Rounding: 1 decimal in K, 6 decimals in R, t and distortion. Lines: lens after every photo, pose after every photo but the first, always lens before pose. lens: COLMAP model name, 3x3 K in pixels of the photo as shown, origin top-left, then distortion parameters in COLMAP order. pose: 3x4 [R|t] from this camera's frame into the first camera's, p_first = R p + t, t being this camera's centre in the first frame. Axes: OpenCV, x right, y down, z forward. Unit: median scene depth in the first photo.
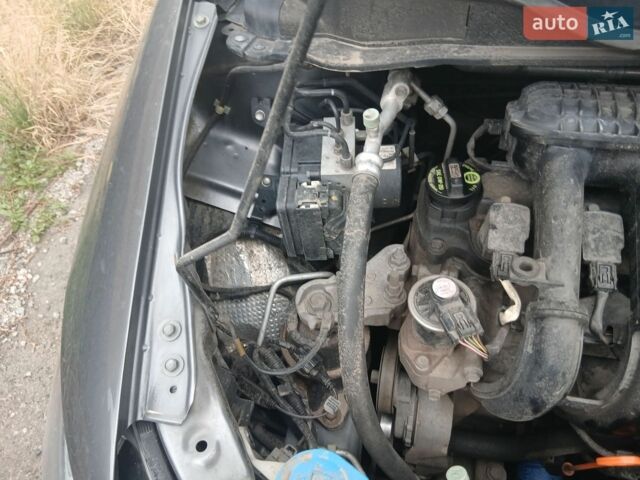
lens RADIAL K [[488.0, 0, 320.0], [0, 488.0, 240.0], [0, 0, 1]] dist [0.130765, -0.223216]
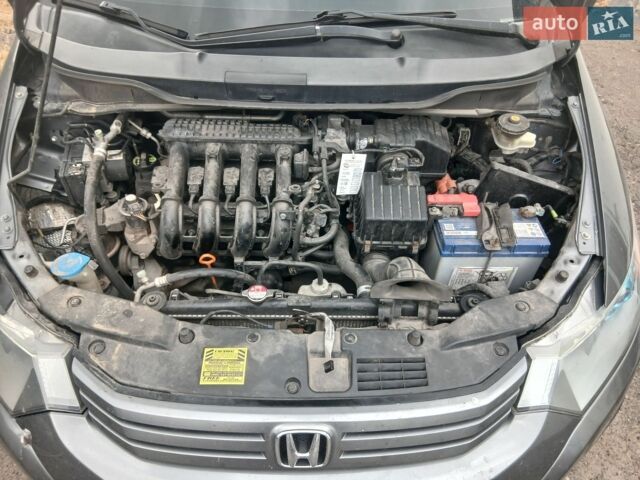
lens RADIAL K [[488.0, 0, 320.0], [0, 488.0, 240.0], [0, 0, 1]] dist [0.130765, -0.223216]
pose [[0.963680, -0.076048, 0.256004, 0.429276], [0.105809, 0.988875, -0.104547, 0.554838], [-0.245205, 0.127837, 0.961006, -1.330672]]
